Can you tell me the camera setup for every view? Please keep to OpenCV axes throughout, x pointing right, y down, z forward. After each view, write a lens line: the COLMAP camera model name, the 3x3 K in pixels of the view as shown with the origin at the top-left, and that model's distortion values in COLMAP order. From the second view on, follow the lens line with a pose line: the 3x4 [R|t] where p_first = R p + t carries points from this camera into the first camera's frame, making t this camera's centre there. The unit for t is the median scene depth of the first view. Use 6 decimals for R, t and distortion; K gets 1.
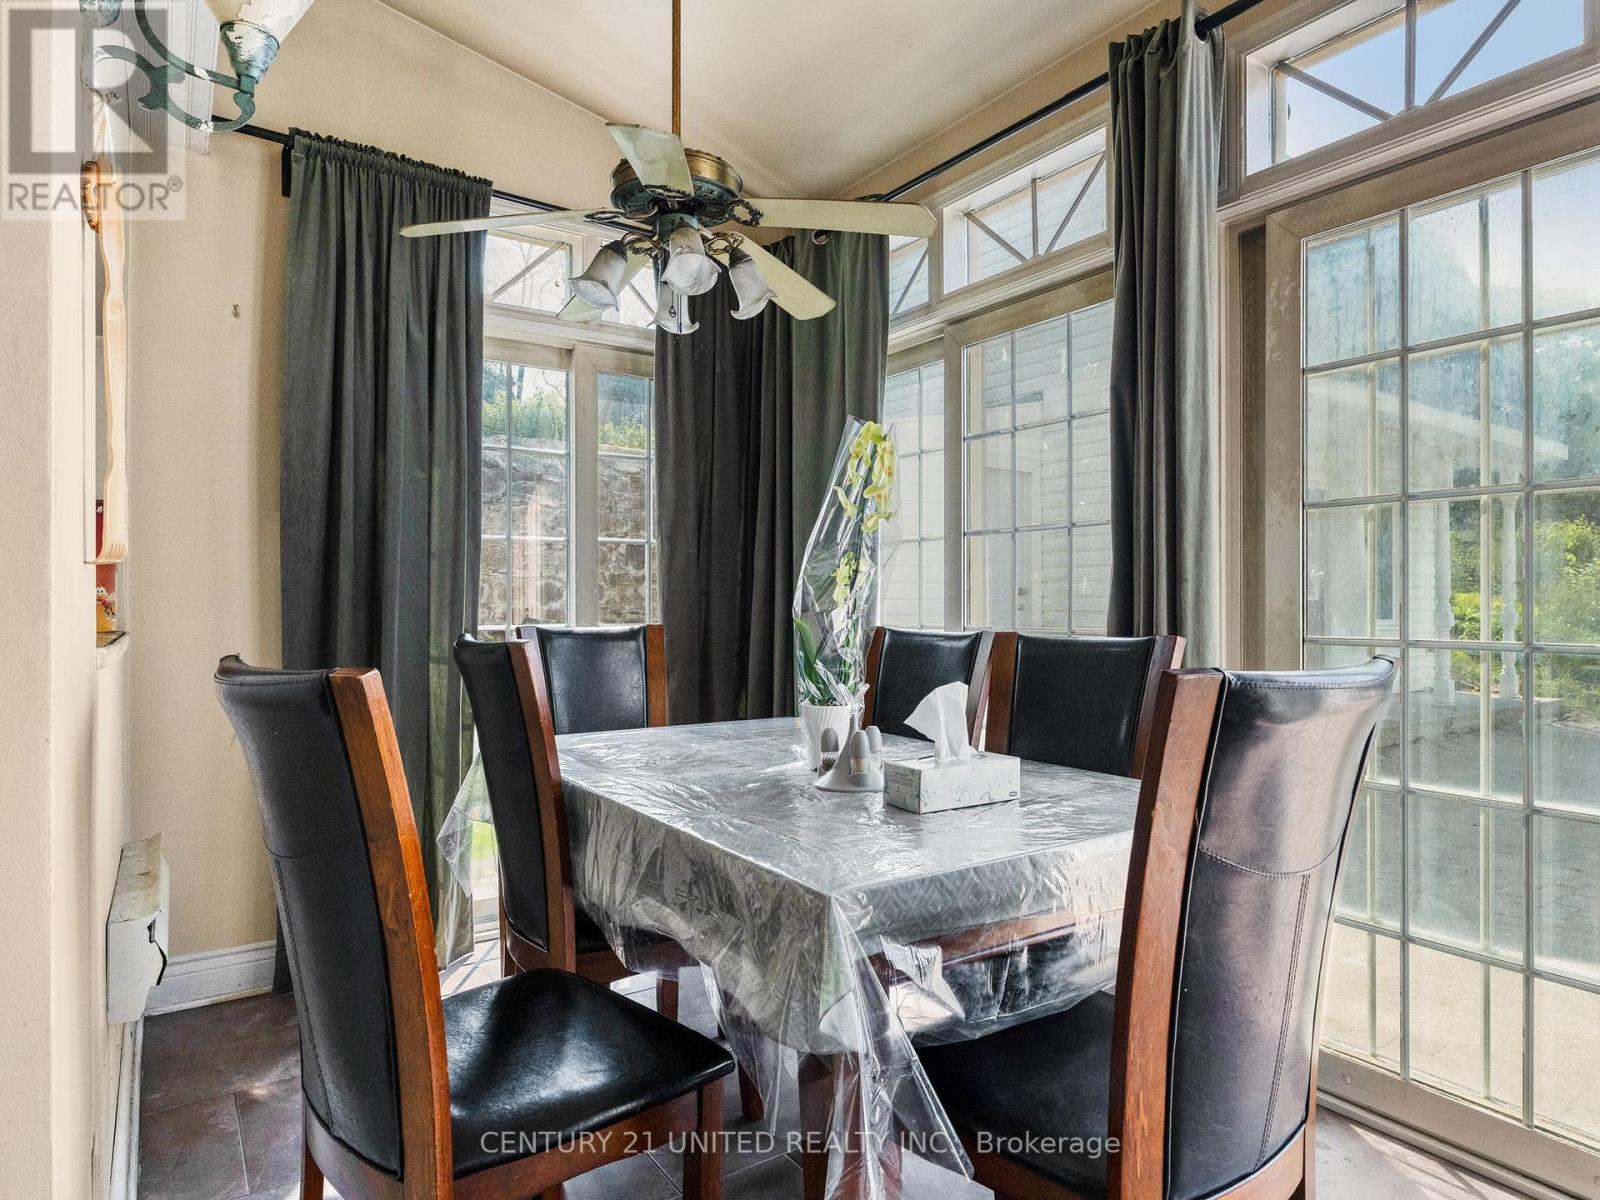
lens RADIAL K [[971.7, 0, 797.3], [0, 971.7, 595.9], [0, 0, 1]] dist [0.000108, 0.003223]
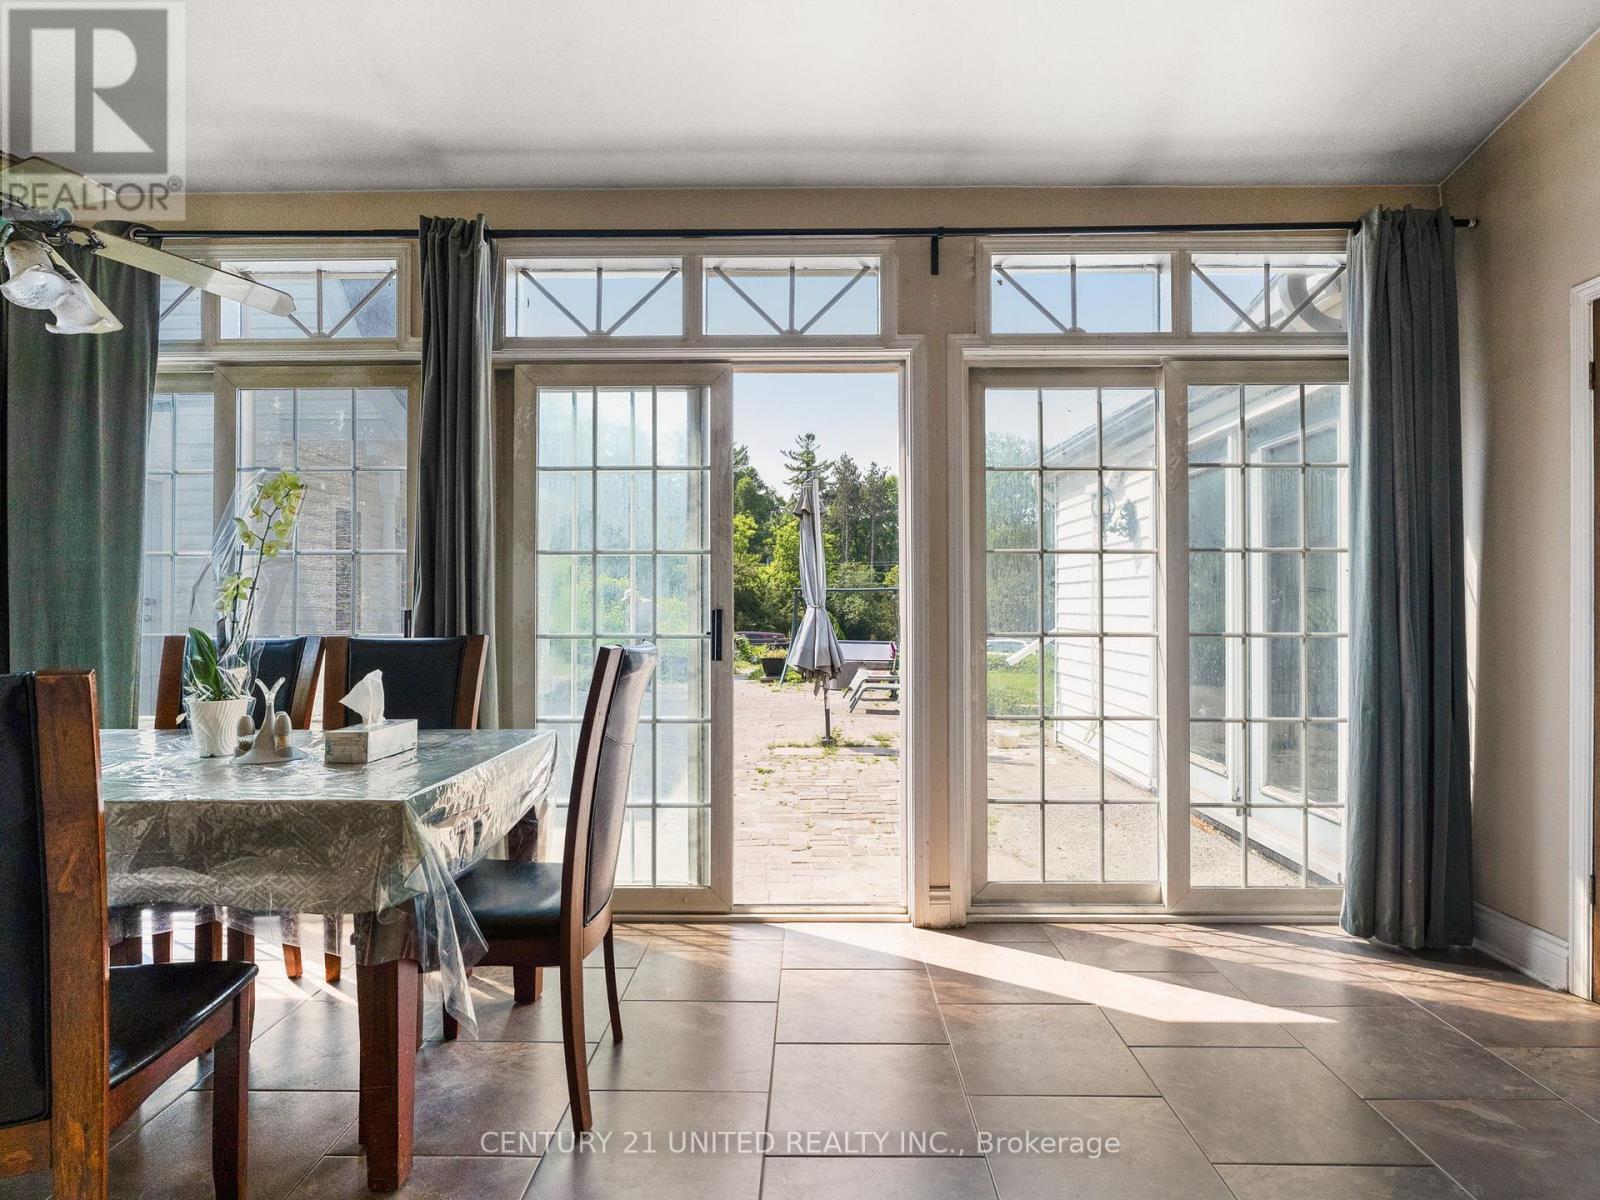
lens RADIAL K [[971.7, 0, 797.3], [0, 971.7, 595.9], [0, 0, 1]] dist [0.000108, 0.003223]
pose [[0.559789, 0.011999, 0.828549, -0.530312], [-0.004230, 0.999924, -0.011622, -0.003989], [-0.828625, 0.003001, 0.559797, -0.235493]]
